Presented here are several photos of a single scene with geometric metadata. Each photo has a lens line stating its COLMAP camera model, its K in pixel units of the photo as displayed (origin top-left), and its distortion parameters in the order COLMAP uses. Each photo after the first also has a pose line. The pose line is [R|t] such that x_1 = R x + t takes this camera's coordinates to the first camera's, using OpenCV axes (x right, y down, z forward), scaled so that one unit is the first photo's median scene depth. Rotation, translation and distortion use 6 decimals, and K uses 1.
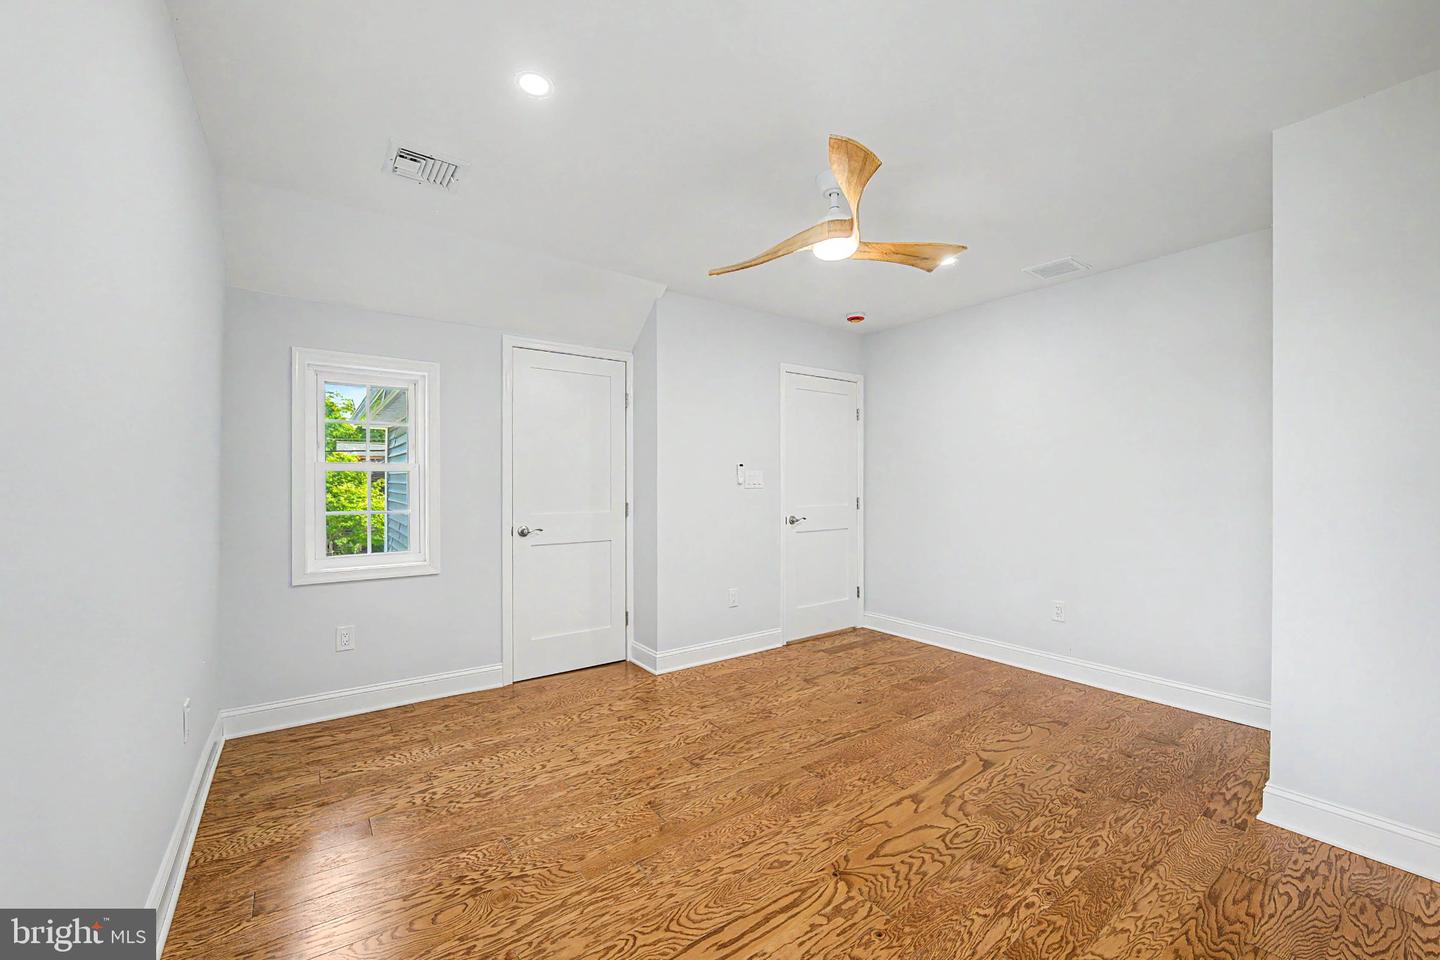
lens RADIAL K [[572.3, 0, 712.5], [0, 572.3, 477.4], [0, 0, 1]] dist [-0.005882, -0.000186]
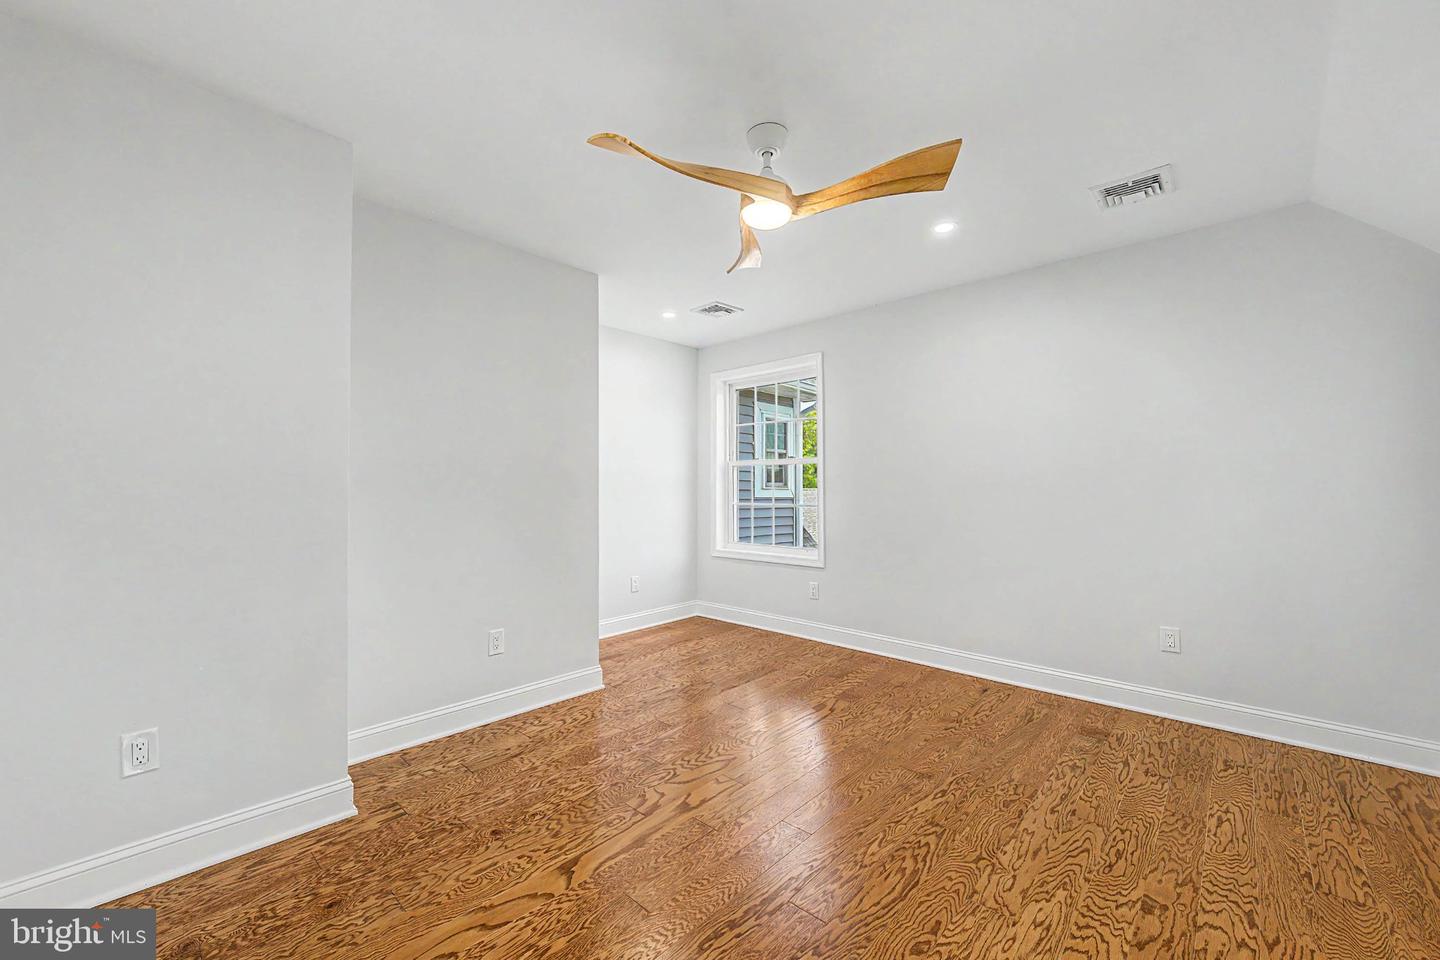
lens RADIAL K [[572.3, 0, 712.5], [0, 572.3, 477.4], [0, 0, 1]] dist [-0.005882, -0.000186]
pose [[-0.981869, -0.004354, -0.189512, 0.469587], [0.001756, 0.999484, -0.032060, 0.031404], [0.189554, -0.031812, -0.981355, 1.875695]]
